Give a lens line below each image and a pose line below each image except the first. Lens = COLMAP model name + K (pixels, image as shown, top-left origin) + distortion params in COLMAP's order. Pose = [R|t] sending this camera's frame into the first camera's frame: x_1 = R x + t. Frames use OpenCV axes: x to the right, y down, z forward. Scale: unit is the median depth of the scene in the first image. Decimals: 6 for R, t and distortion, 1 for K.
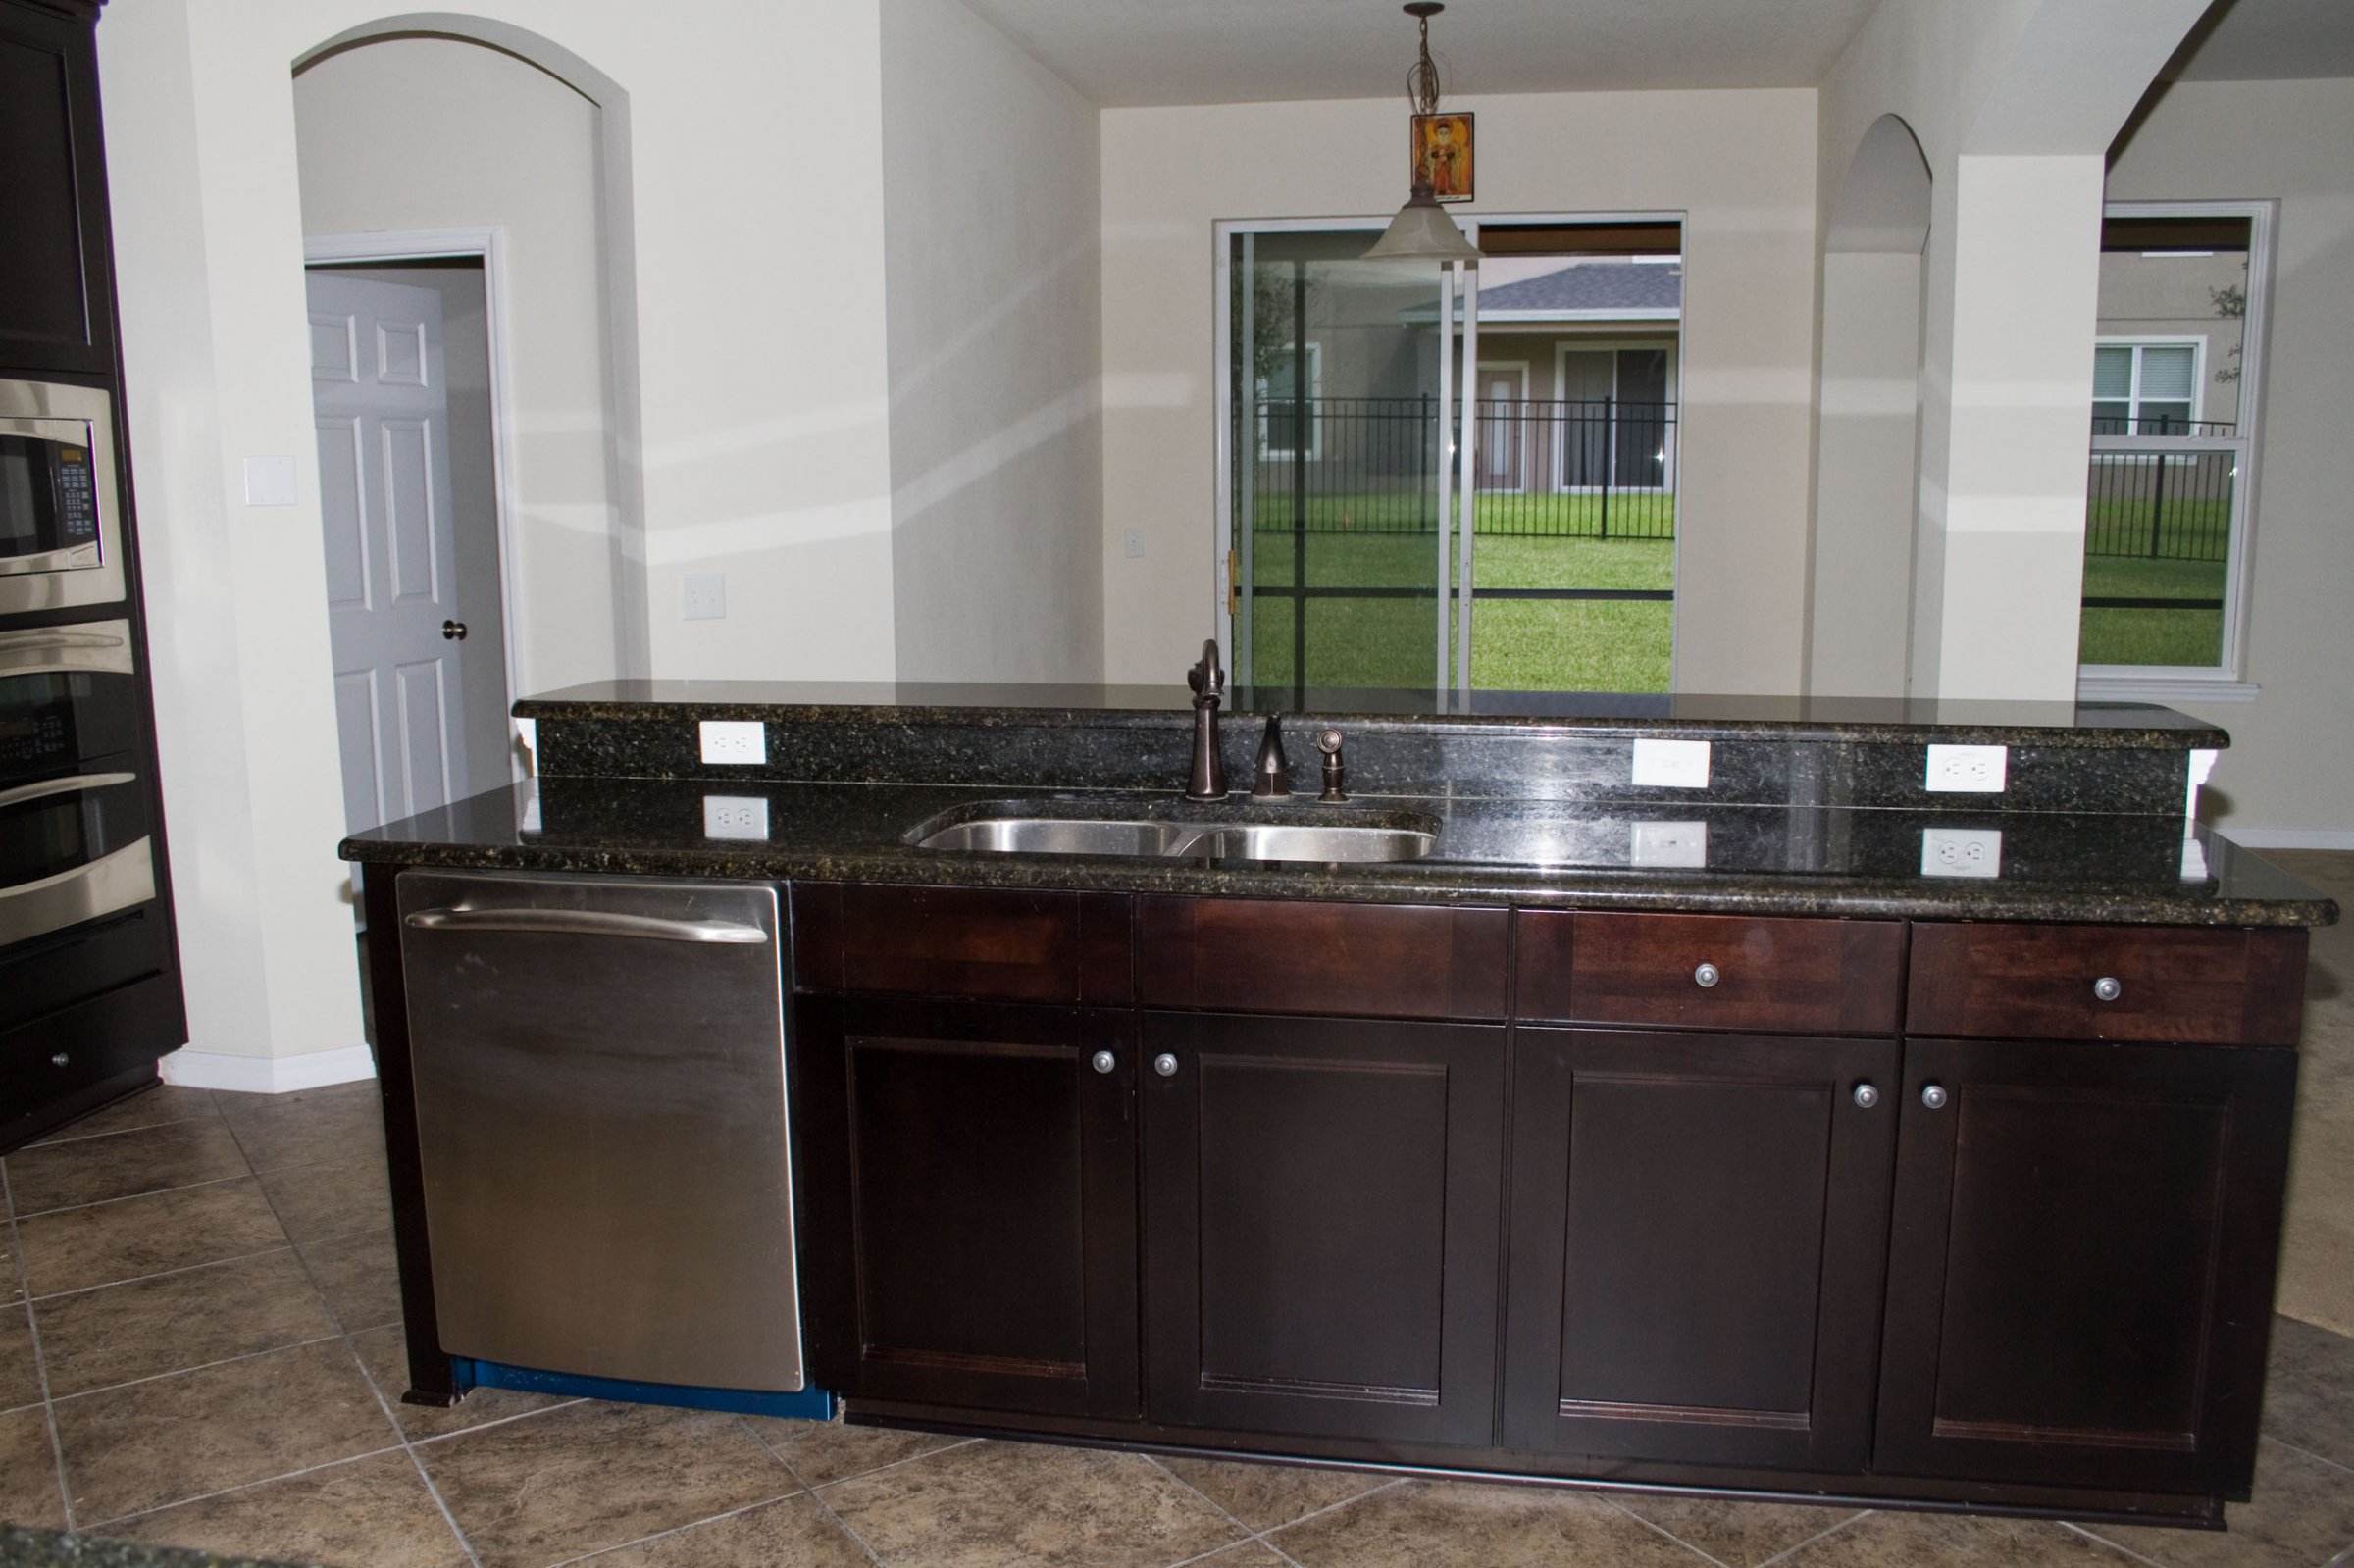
lens RADIAL K [[1882.1, 0, 1193.0], [0, 1882.1, 785.8], [0, 0, 1]] dist [-0.142148, 0.099828]
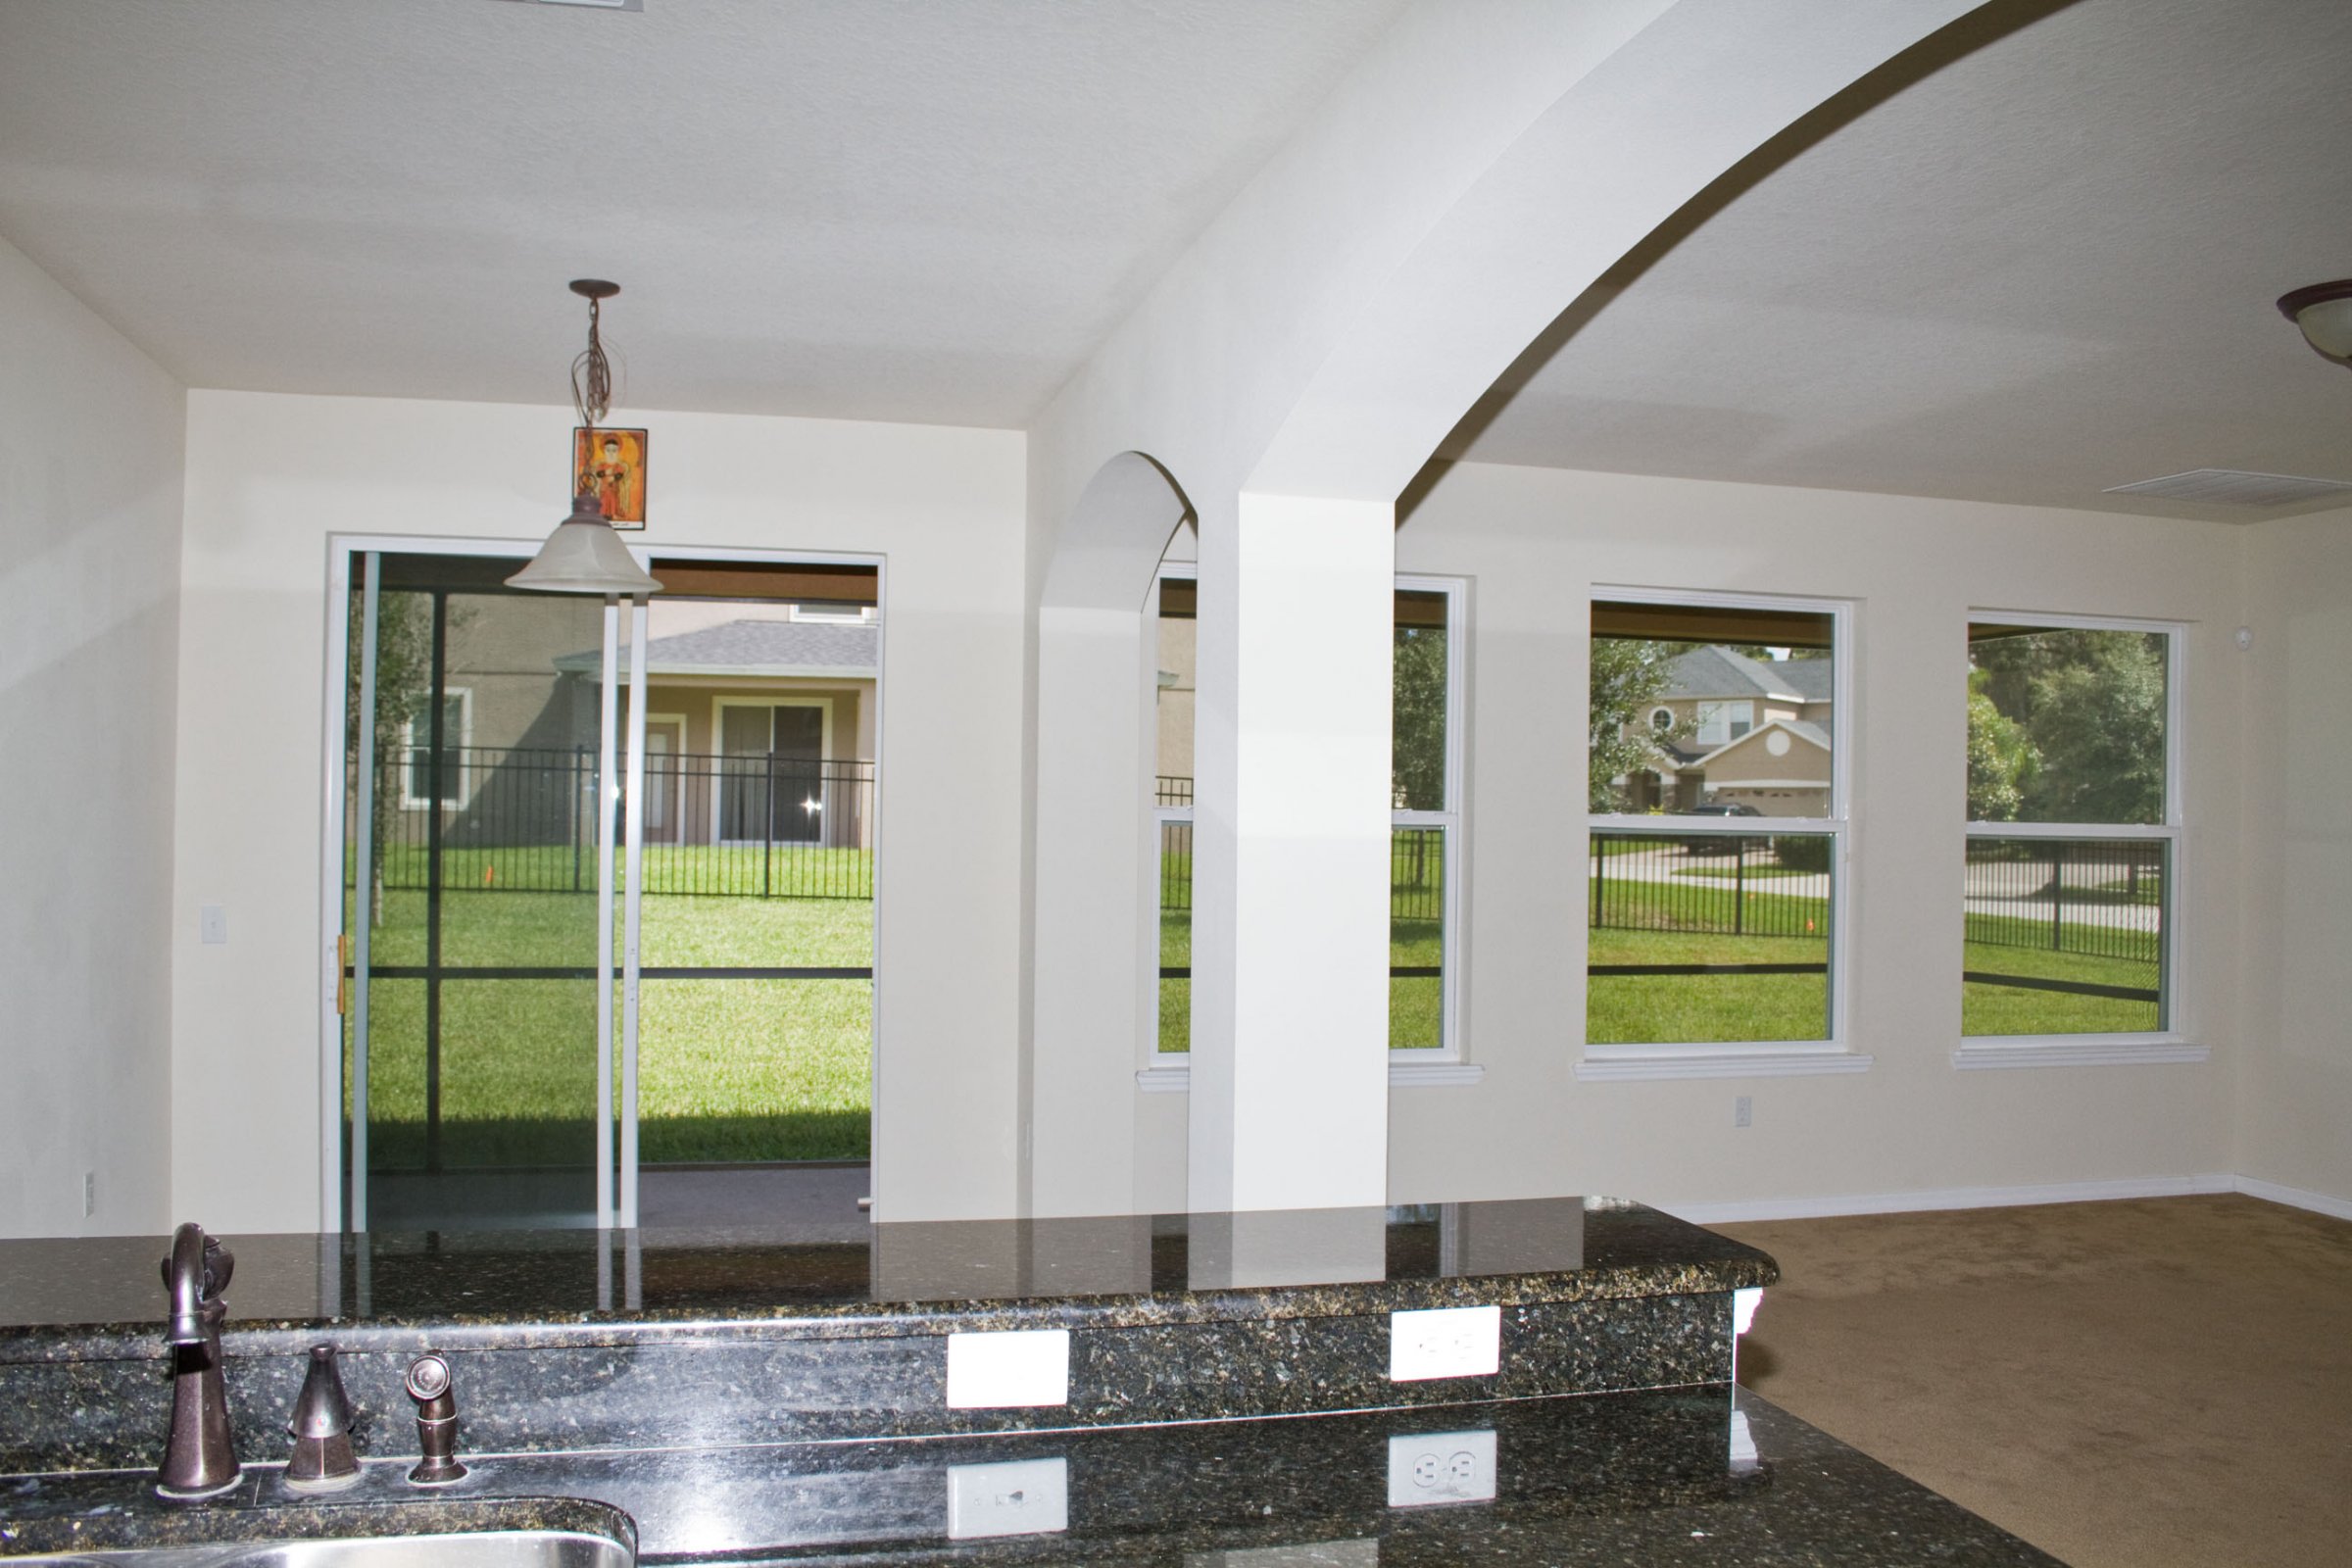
lens RADIAL K [[1880.7, 0, 1124.0], [0, 1880.7, 816.7], [0, 0, 1]] dist [-0.142148, 0.099828]
pose [[0.918057, 0.021729, 0.395852, 0.018660], [0.046030, 0.985902, -0.160869, -0.039069], [-0.393767, 0.165908, 0.904114, 0.170113]]
